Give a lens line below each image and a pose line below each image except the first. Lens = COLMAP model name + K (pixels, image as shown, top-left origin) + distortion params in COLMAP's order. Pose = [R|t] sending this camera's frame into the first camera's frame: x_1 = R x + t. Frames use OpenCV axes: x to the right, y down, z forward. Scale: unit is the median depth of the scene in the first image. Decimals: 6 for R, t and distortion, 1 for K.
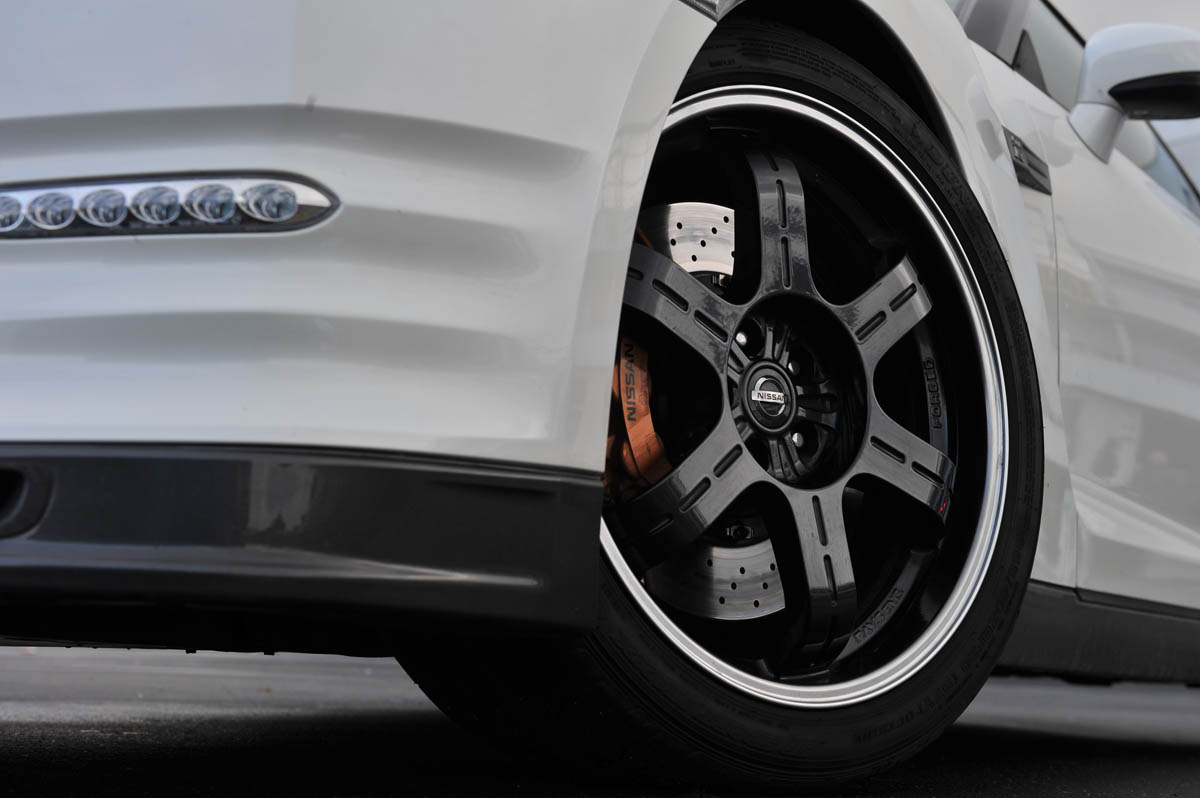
lens RADIAL K [[1922.1, 0, 599.1], [0, 1922.1, 399.3], [0, 0, 1]] dist [-0.021686, 0.000000]
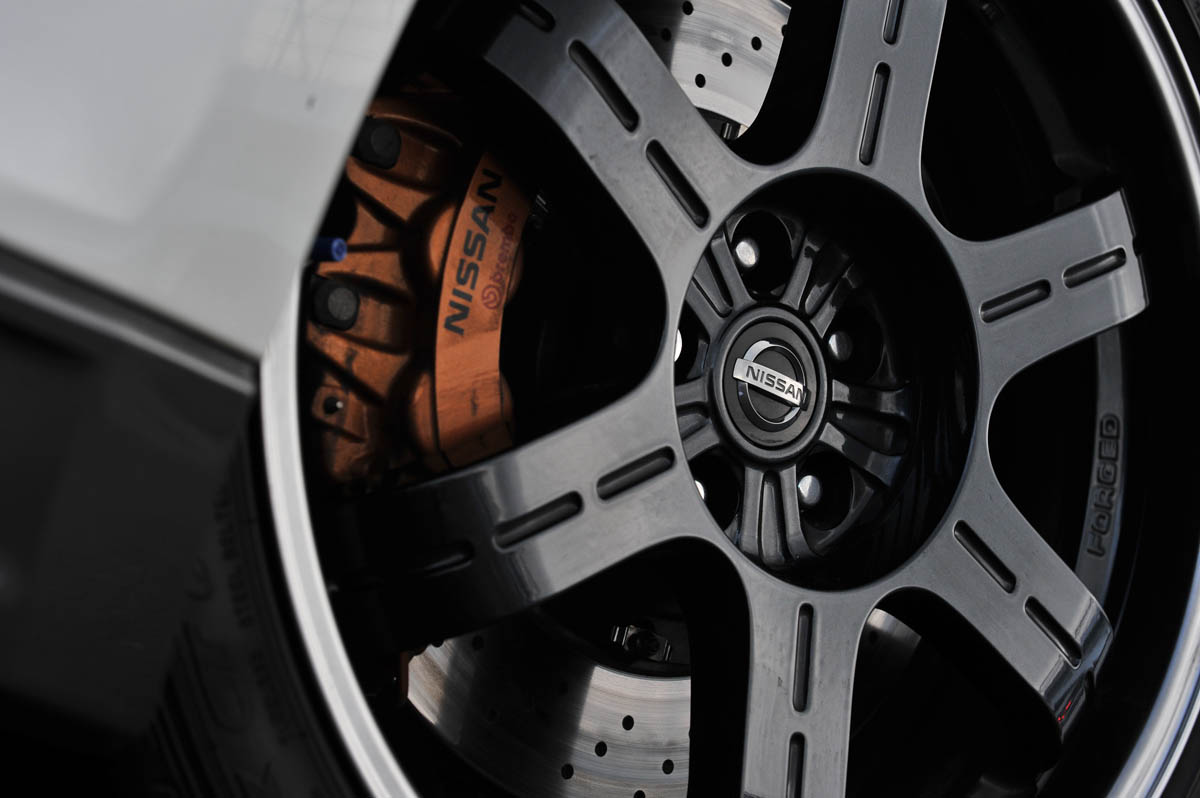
lens RADIAL K [[2442.7, 0, 600.7], [0, 2442.7, 399.3], [0, 0, 1]] dist [0.054270, 0.000000]
pose [[0.966199, 0.255453, -0.034685, 0.069091], [-0.256732, 0.965677, -0.039460, 0.037277], [0.023414, 0.047031, 0.998619, 0.389042]]
